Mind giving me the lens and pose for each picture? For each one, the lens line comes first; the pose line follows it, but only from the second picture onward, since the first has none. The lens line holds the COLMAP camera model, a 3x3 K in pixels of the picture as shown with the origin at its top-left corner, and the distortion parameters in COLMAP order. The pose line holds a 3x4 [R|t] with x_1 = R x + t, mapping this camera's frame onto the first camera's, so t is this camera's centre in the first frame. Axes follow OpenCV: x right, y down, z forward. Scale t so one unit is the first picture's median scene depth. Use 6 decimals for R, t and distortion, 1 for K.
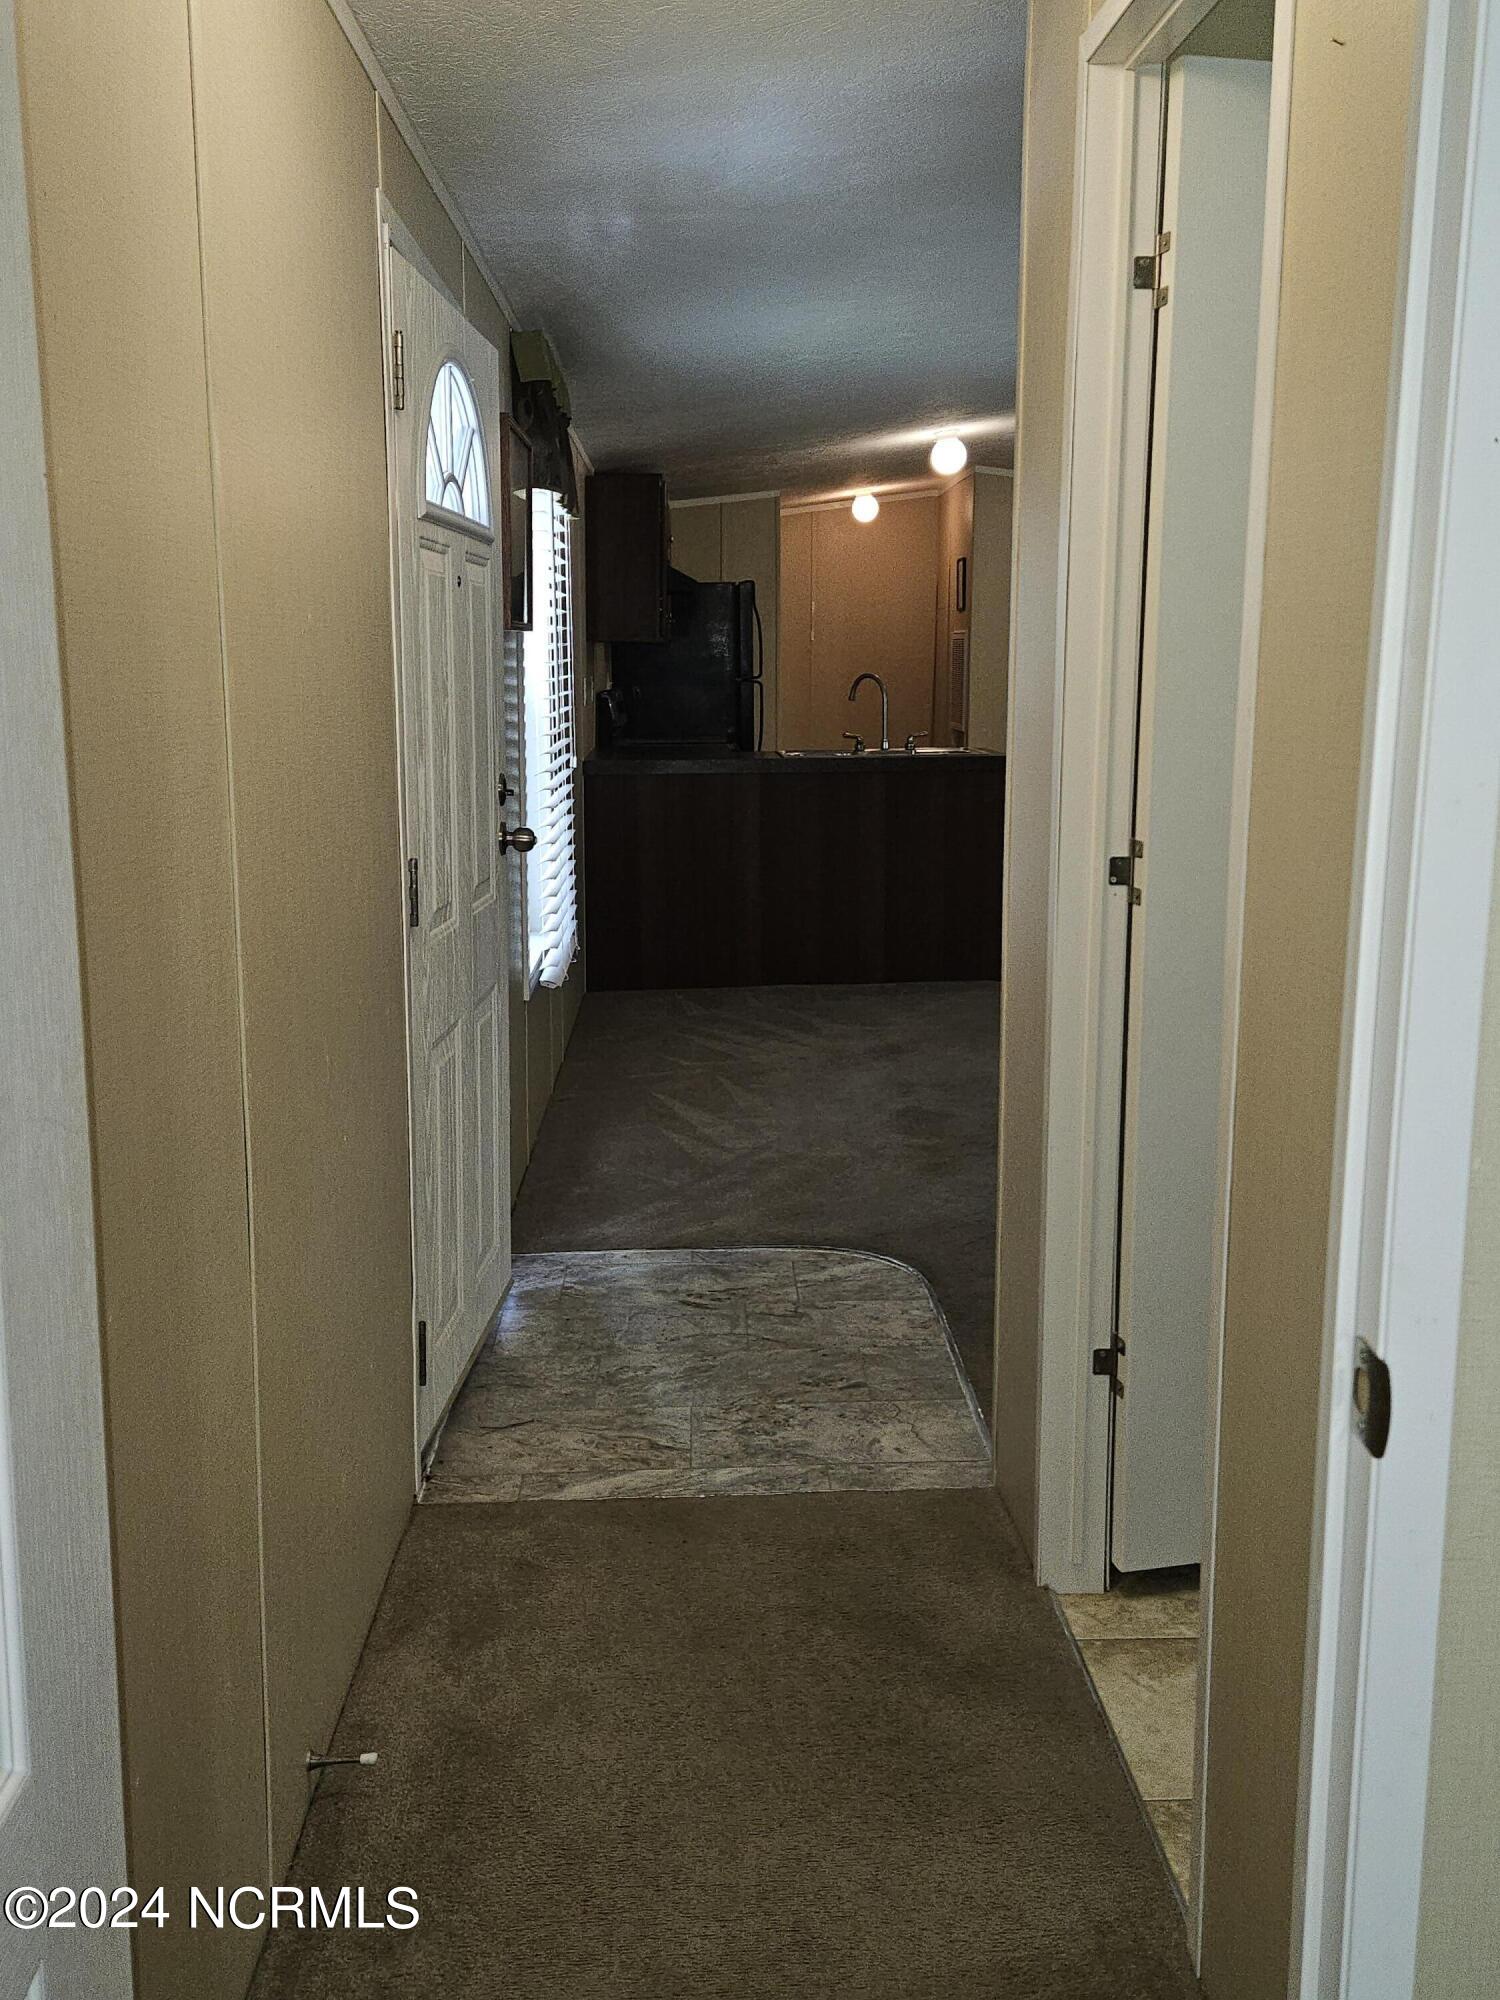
lens RADIAL K [[1788.2, 0, 743.7], [0, 1788.2, 963.8], [0, 0, 1]] dist [0.054078, -0.026199]
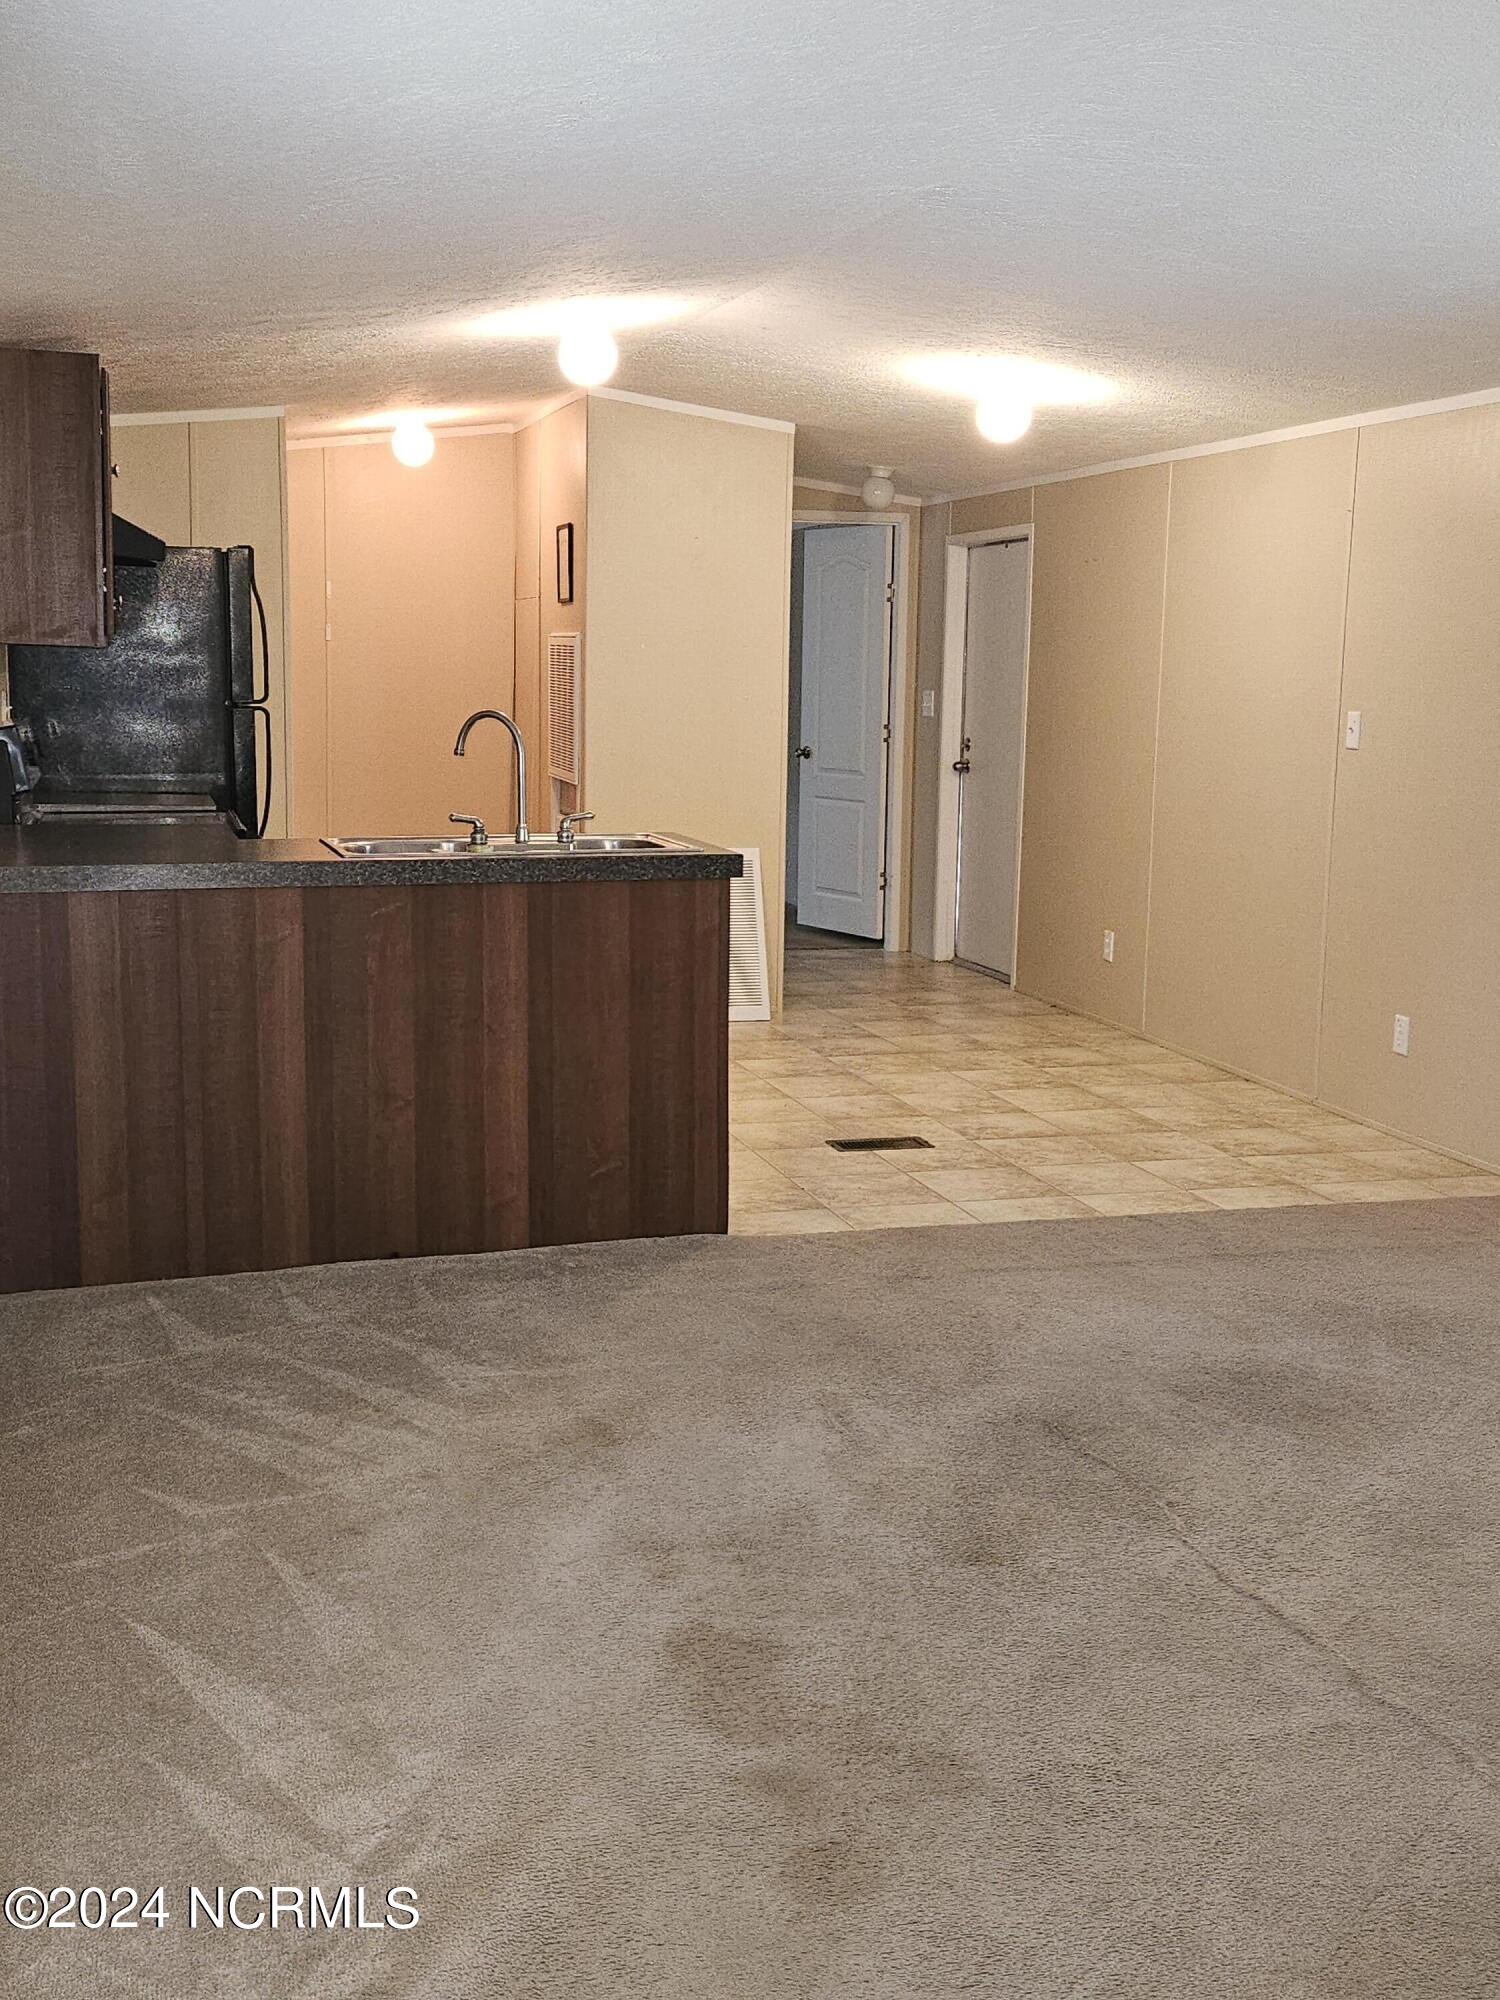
lens RADIAL K [[2173.1, 0, 752.9], [0, 2173.1, 940.4], [0, 0, 1]] dist [0.053447, -0.021640]
pose [[0.967117, -0.017260, 0.253746, -0.025626], [0.027218, 0.998989, -0.035786, -0.057867], [-0.252872, 0.041516, 0.966609, 0.293119]]
